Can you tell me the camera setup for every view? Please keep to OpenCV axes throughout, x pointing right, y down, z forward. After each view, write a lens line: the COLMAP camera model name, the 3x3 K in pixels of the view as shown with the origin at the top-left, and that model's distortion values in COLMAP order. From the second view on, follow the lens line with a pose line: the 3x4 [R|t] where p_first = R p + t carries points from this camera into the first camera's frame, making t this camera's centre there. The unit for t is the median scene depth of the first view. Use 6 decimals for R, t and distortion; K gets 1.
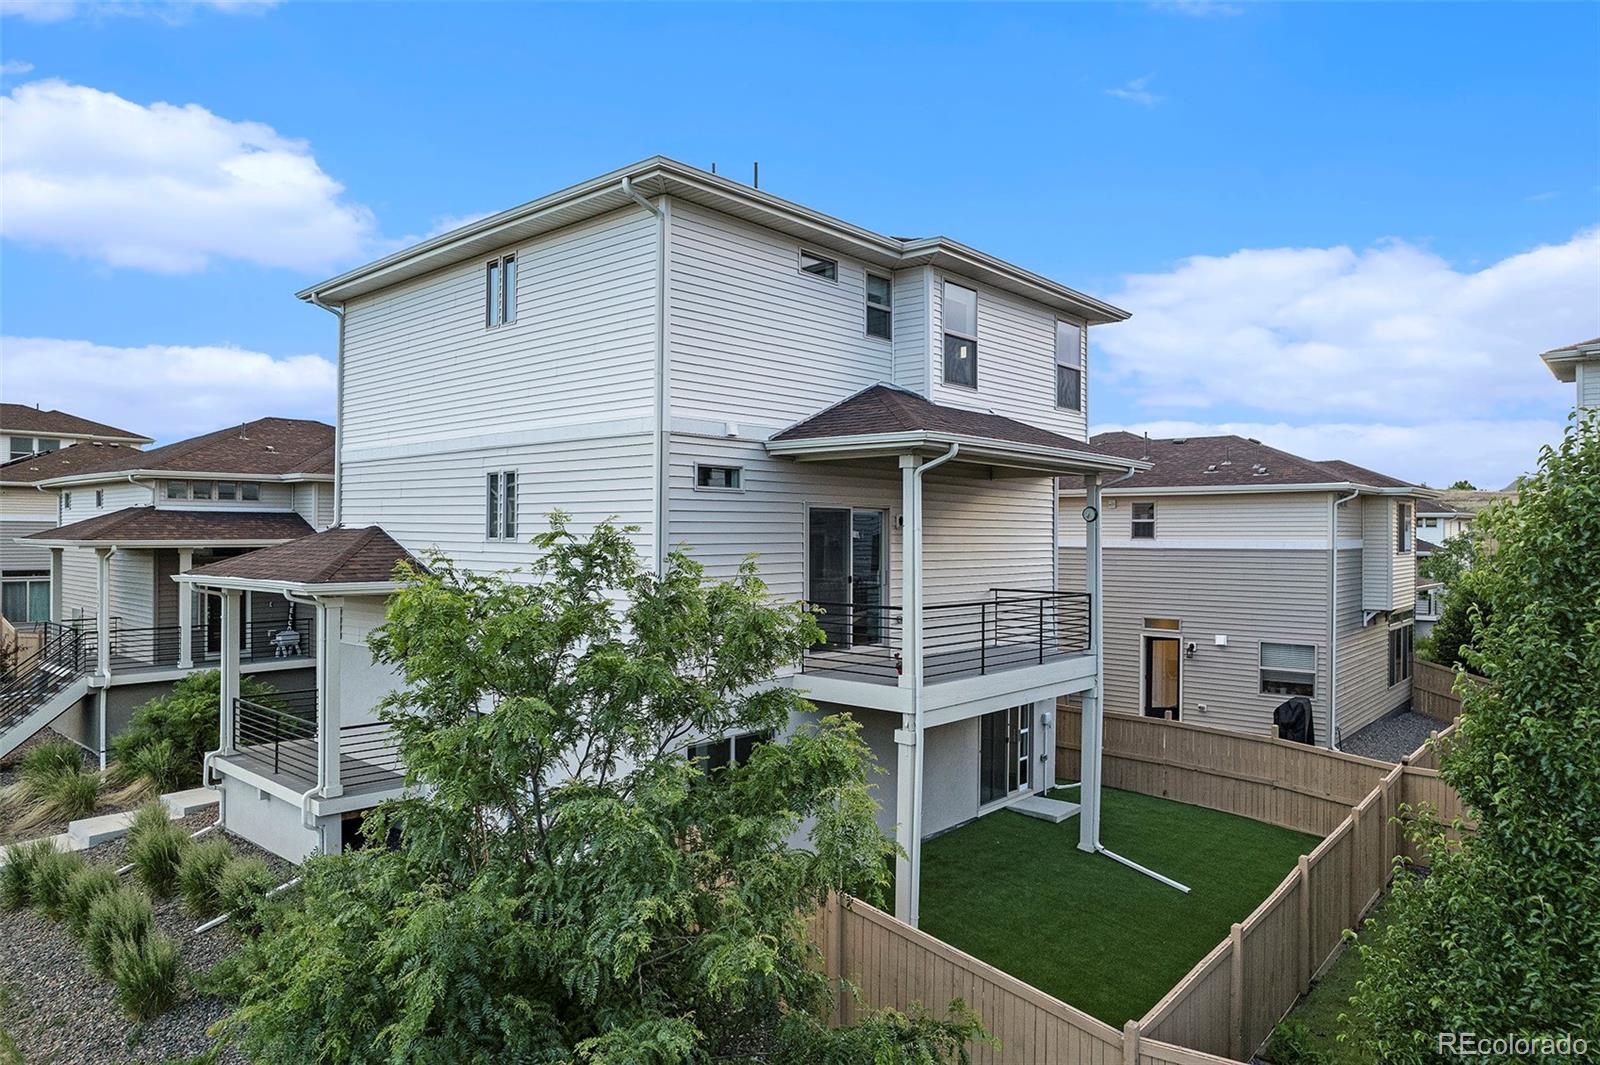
lens RADIAL K [[1015.4, 0, 800.0], [0, 1015.4, 532.5], [0, 0, 1]] dist [-0.082889, 0.083008]
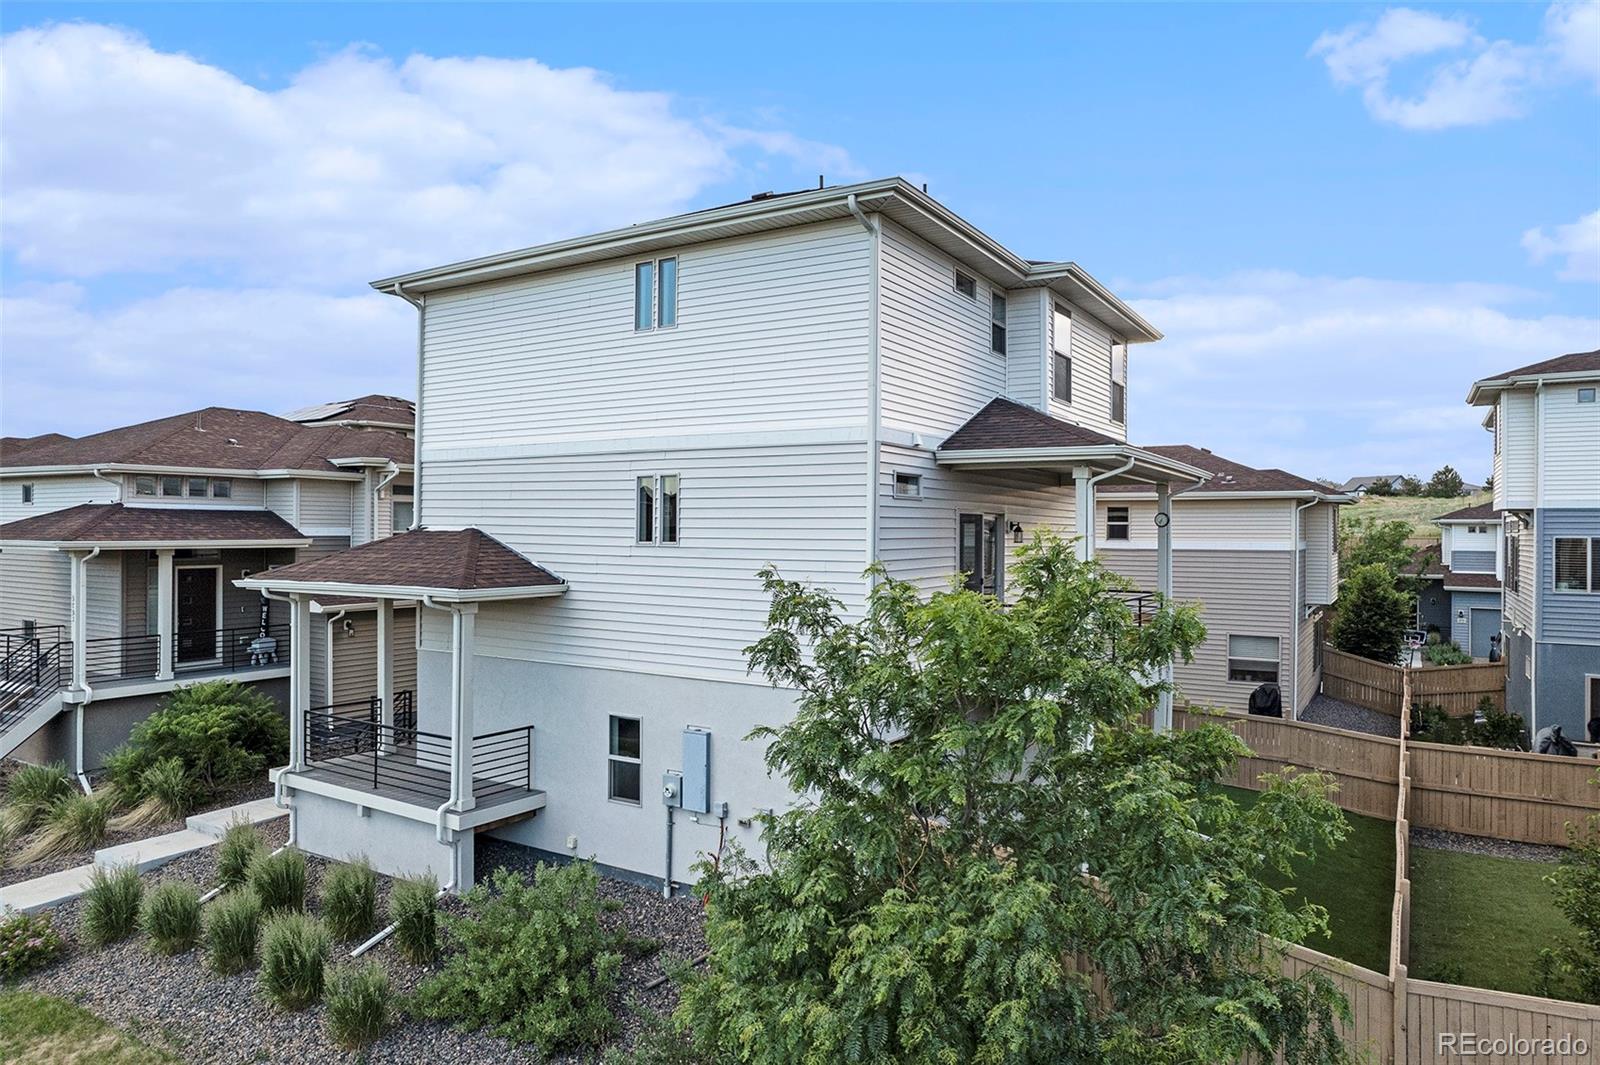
lens RADIAL K [[1015.4, 0, 800.0], [0, 1015.4, 532.5], [0, 0, 1]] dist [-0.082889, 0.083008]
pose [[0.985188, 0.002629, 0.171456, -0.278806], [-0.003146, 0.999991, 0.002742, -0.006038], [-0.171447, -0.003241, 0.985188, -0.007985]]
